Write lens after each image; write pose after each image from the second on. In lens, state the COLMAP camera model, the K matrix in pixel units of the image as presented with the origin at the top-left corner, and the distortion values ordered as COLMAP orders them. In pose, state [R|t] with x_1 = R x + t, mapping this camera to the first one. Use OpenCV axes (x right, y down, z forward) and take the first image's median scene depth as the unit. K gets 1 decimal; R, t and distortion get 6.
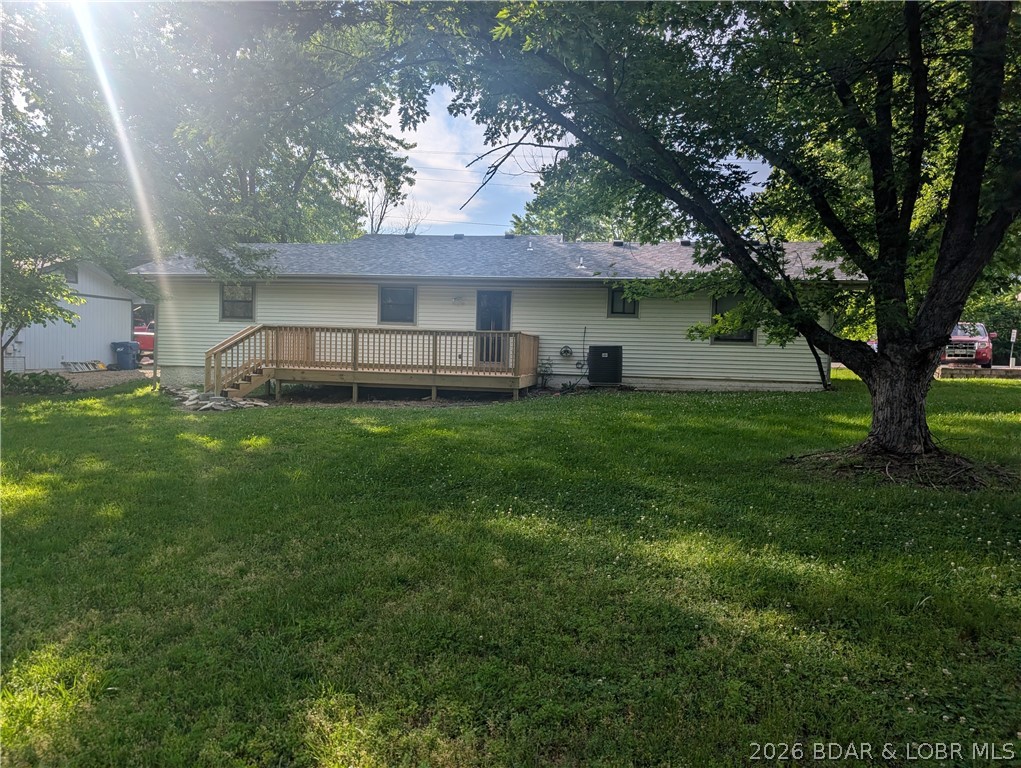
lens RADIAL K [[719.8, 0, 502.9], [0, 719.8, 390.9], [0, 0, 1]] dist [0.008490, -0.004727]
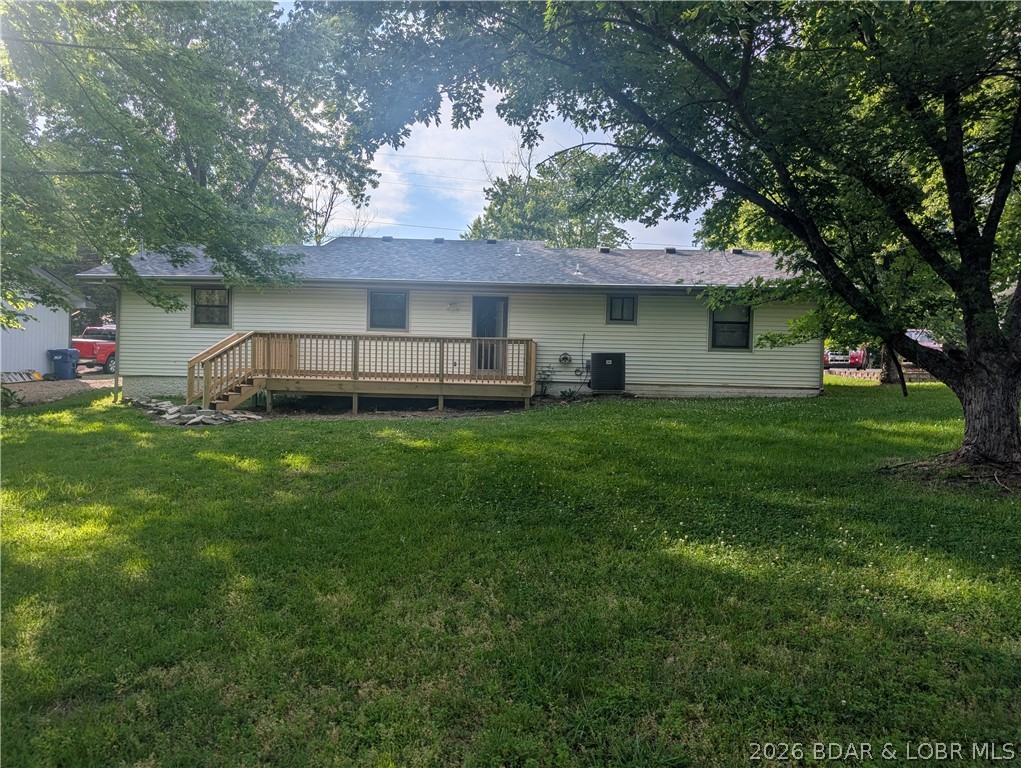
lens RADIAL K [[719.8, 0, 515.6], [0, 719.8, 377.9], [0, 0, 1]] dist [0.008490, -0.004727]
pose [[0.993035, -0.006967, 0.117615, -0.099079], [0.009936, 0.999646, -0.024673, -0.005090], [-0.117402, 0.025670, 0.992753, 0.035157]]
